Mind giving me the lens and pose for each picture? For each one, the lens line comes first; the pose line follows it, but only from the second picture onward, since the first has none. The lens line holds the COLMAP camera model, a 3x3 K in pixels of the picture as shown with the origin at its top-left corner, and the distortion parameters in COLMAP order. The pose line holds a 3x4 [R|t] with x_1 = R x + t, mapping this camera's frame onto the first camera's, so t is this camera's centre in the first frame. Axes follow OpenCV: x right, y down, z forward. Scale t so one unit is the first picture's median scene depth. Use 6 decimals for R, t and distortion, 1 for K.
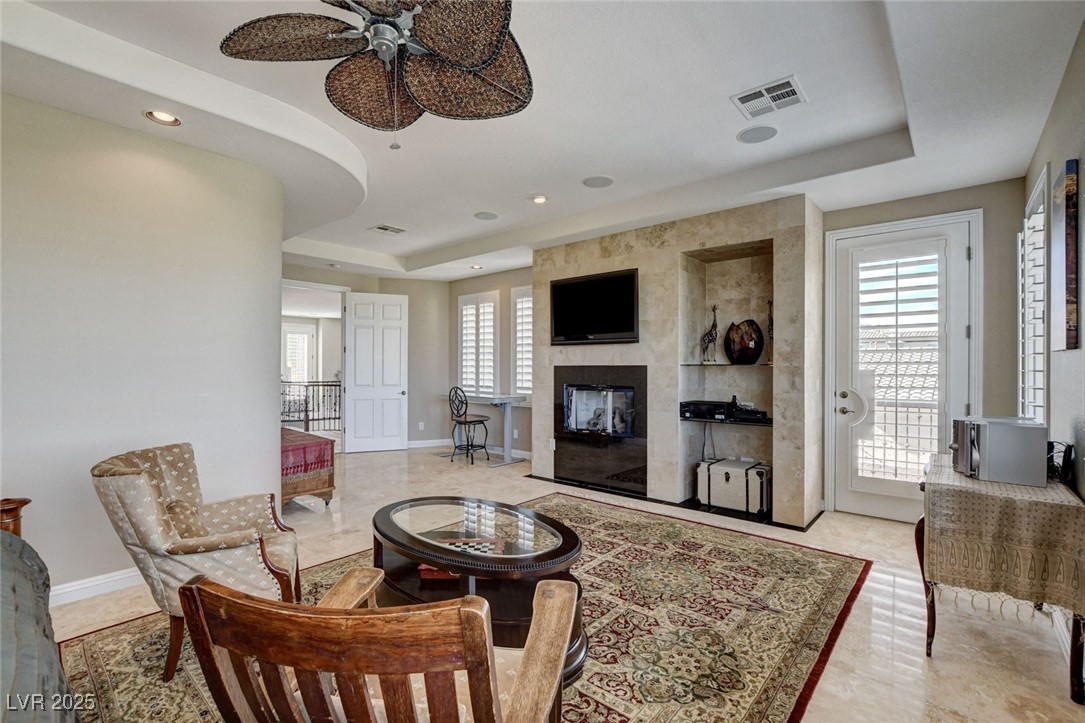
lens RADIAL K [[484.7, 0, 542.5], [0, 484.7, 361.5], [0, 0, 1]] dist [-0.020545, 0.000120]
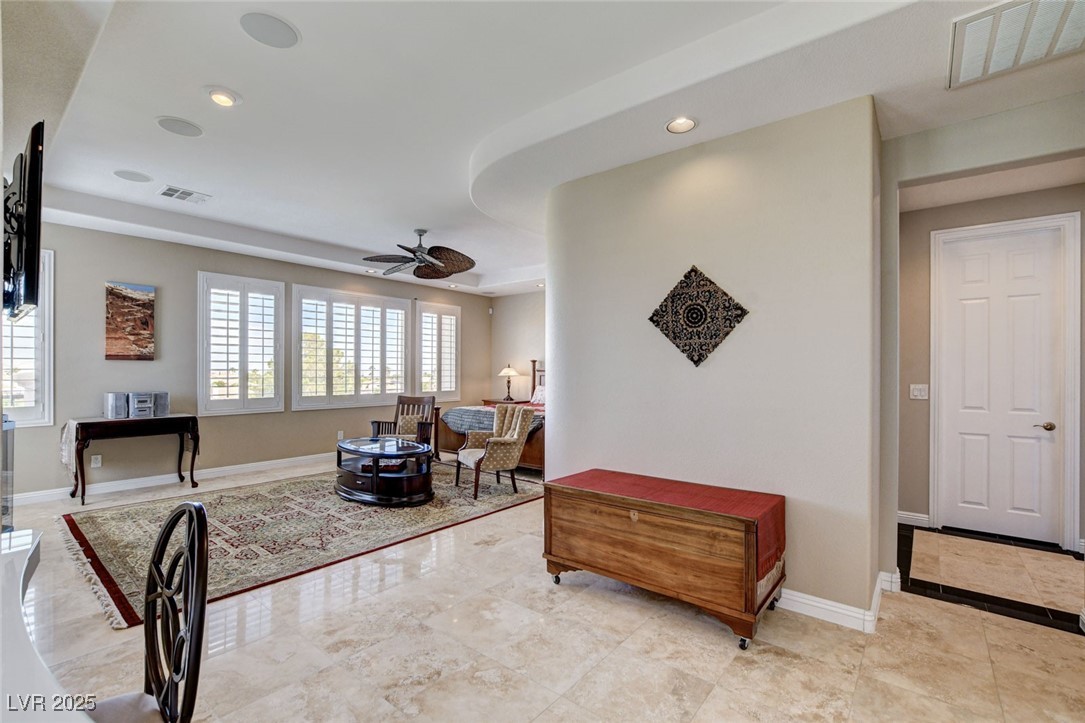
lens RADIAL K [[468.6, 0, 537.9], [0, 468.6, 370.3], [0, 0, 1]] dist [-0.014732, 0.000552]
pose [[-0.999292, -0.009001, -0.036527, -0.585816], [-0.008677, 0.999922, -0.009022, 0.021089], [0.036606, -0.008699, -0.999292, 2.409181]]
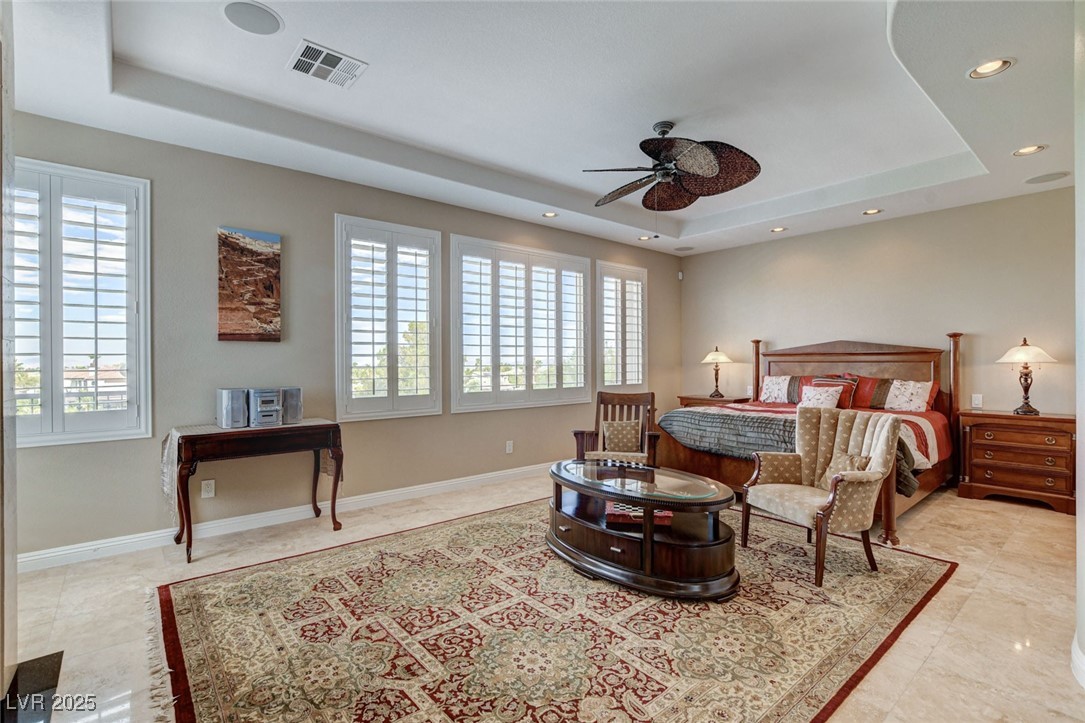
lens RADIAL K [[498.6, 0, 542.5], [0, 498.6, 361.5], [0, 0, 1]] dist [-0.015874, -0.000455]
pose [[-0.989021, 0.001073, 0.147772, -0.087590], [-0.000101, 0.999968, -0.007939, 0.041523], [-0.147776, -0.007867, -0.988990, 1.808439]]
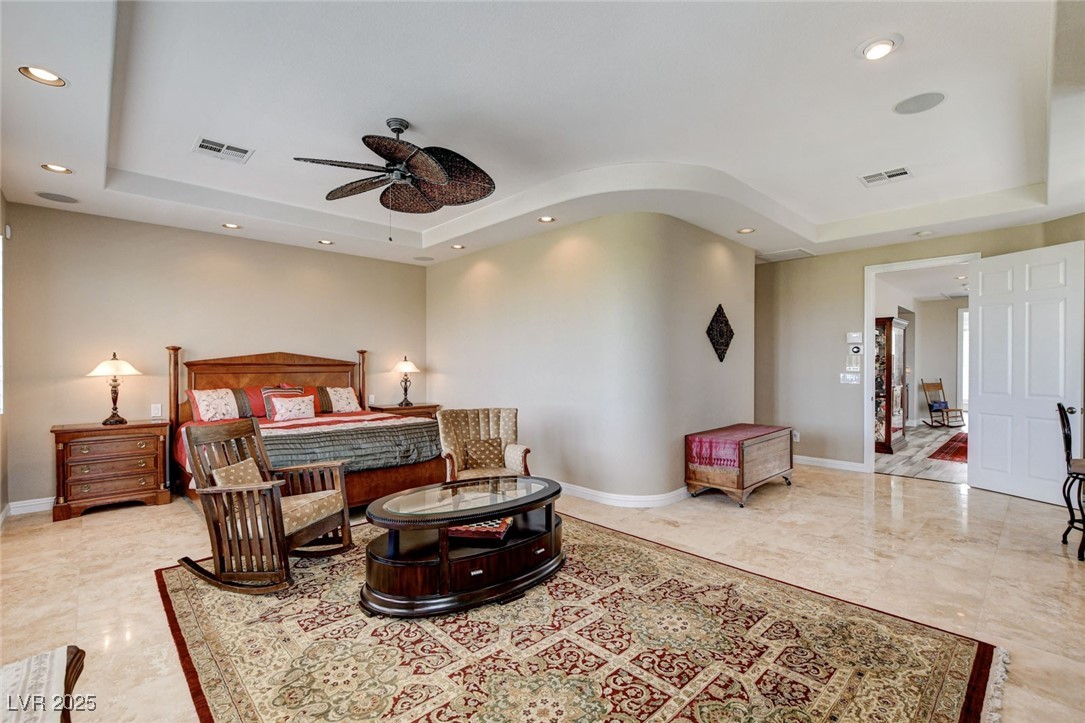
lens RADIAL K [[484.7, 0, 542.5], [0, 484.7, 361.5], [0, 0, 1]] dist [-0.020545, 0.000120]
pose [[-0.096880, -0.008942, -0.995256, 0.827360], [0.009326, 0.999908, -0.009891, 0.012859], [0.995252, -0.010240, -0.096787, 1.026156]]
